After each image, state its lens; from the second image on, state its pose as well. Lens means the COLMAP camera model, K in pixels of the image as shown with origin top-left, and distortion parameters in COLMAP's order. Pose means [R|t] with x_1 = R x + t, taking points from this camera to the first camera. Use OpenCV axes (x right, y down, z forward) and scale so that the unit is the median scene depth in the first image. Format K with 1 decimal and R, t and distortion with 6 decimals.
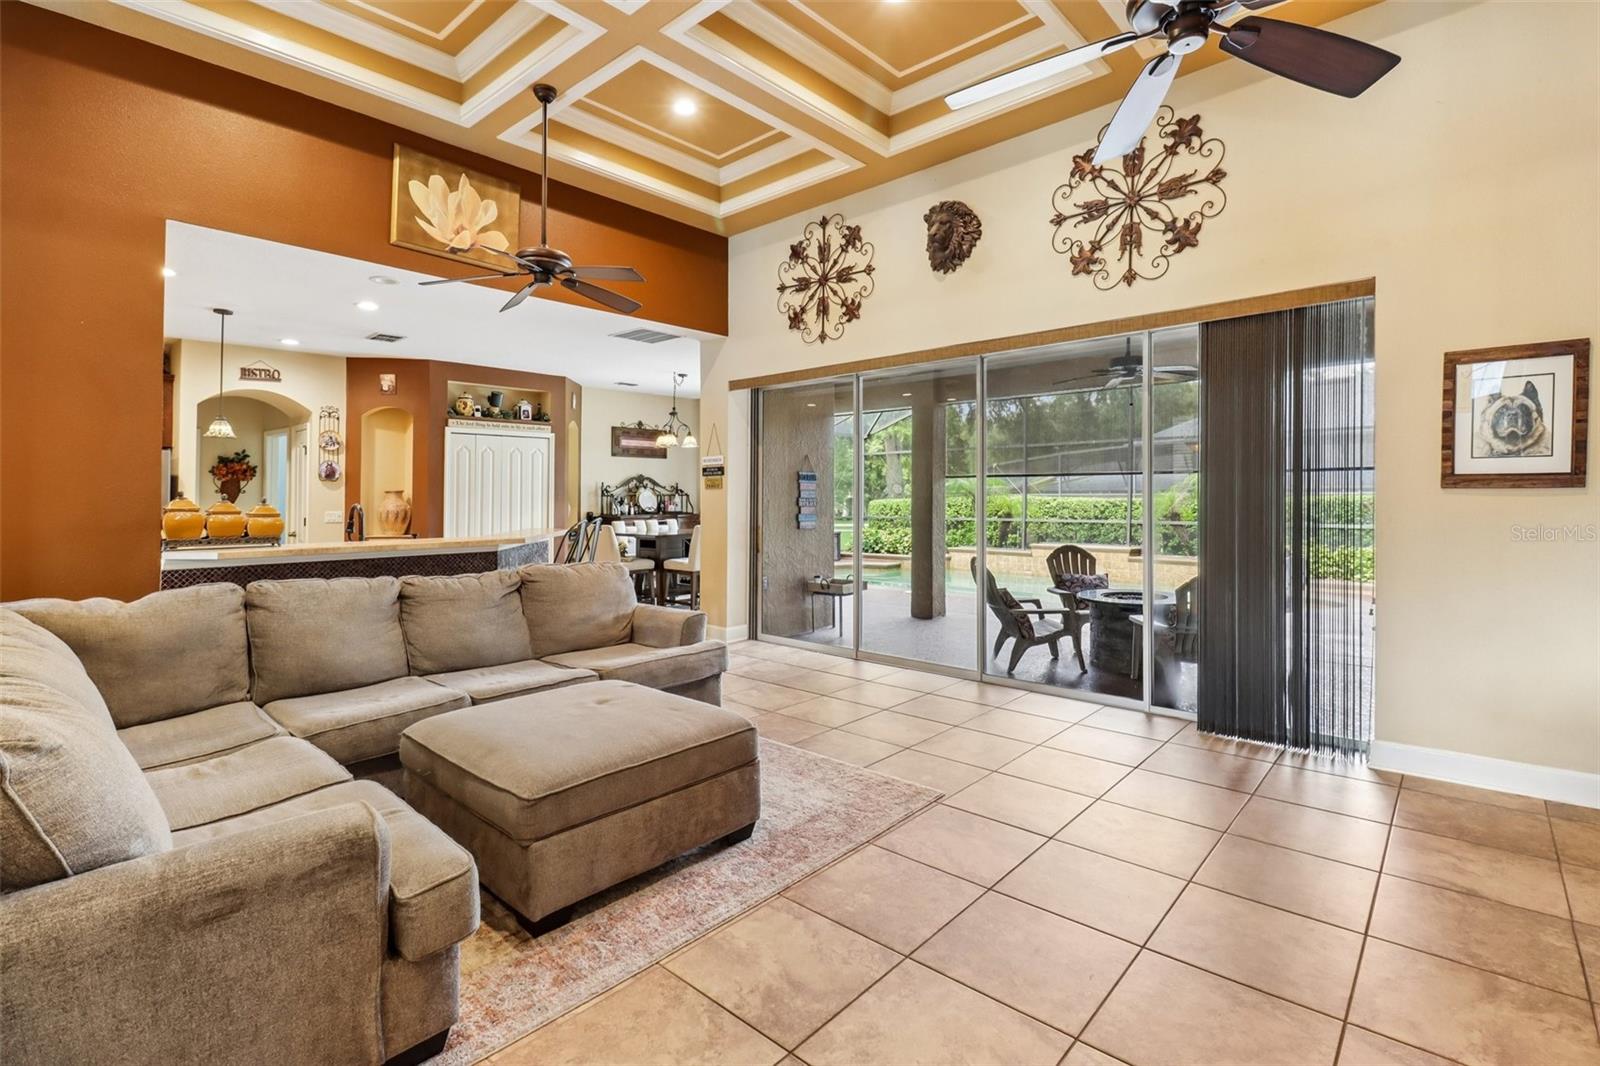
lens RADIAL K [[703.3, 0, 844.8], [0, 703.3, 488.2], [0, 0, 1]] dist [-0.001465, -0.000202]
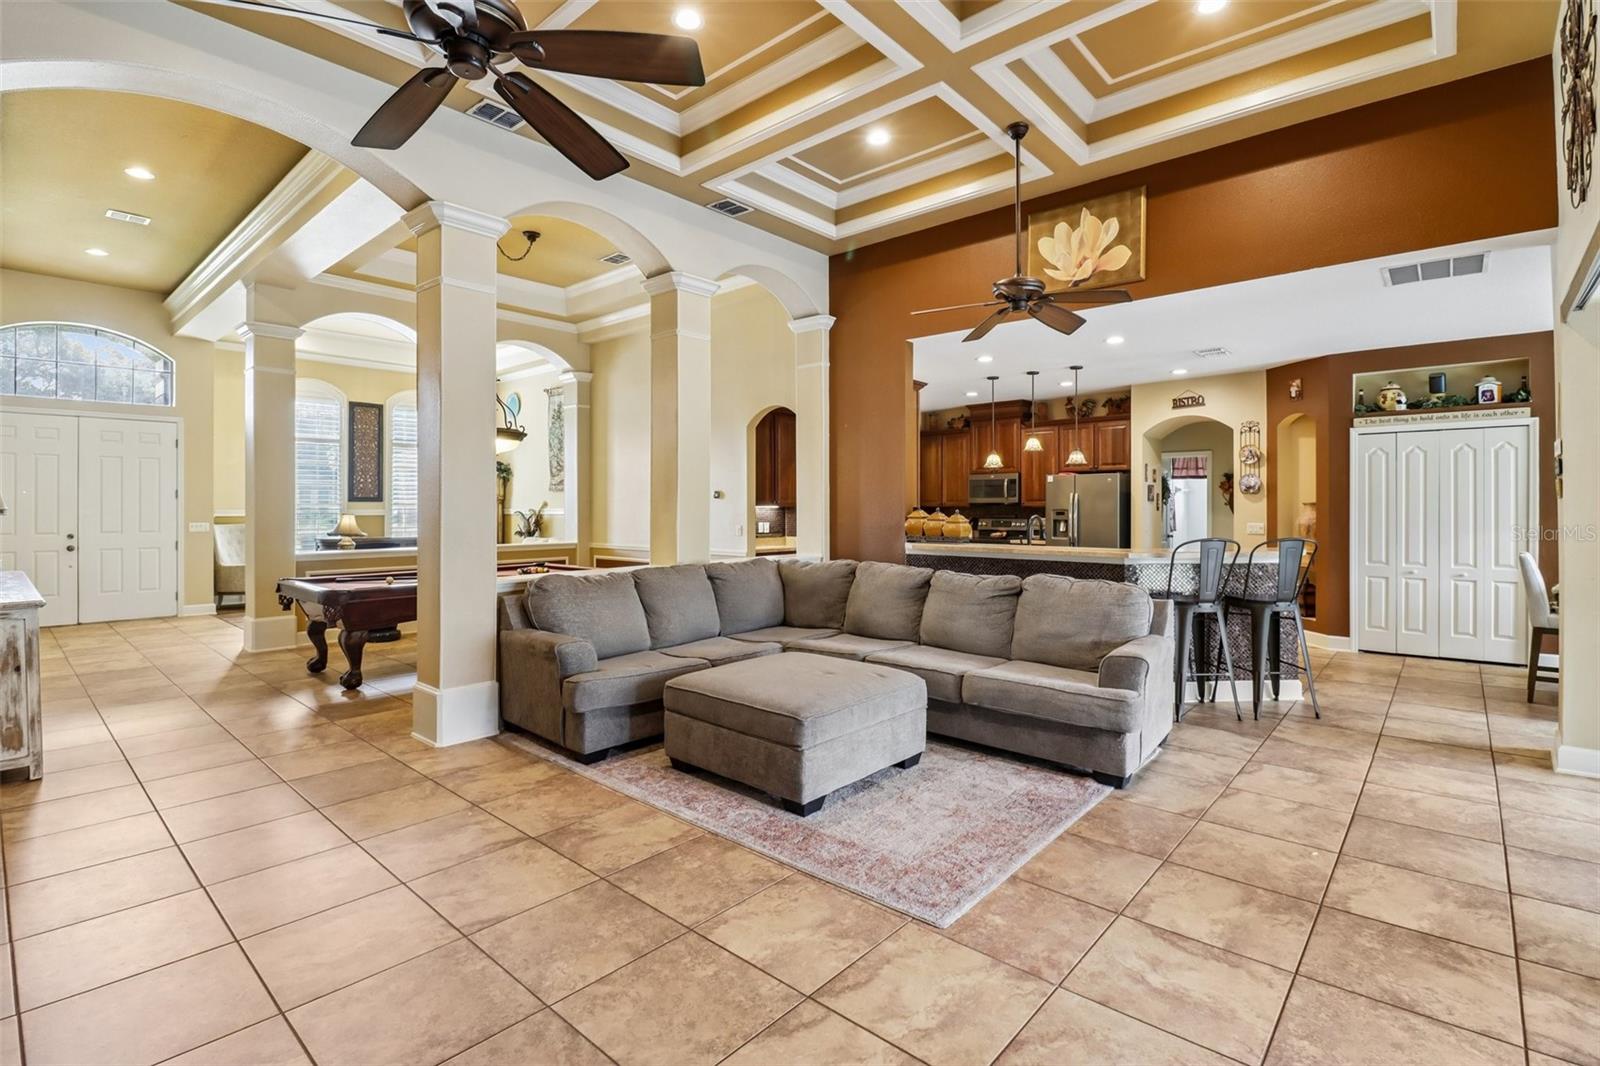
lens RADIAL K [[745.1, 0, 804.2], [0, 745.1, 504.2], [0, 0, 1]] dist [0.013205, -0.020653]
pose [[0.009450, -0.001643, -0.999954, 0.606284], [0.009155, 0.999957, -0.001556, 0.001404], [0.999913, -0.009140, 0.009464, 0.574969]]
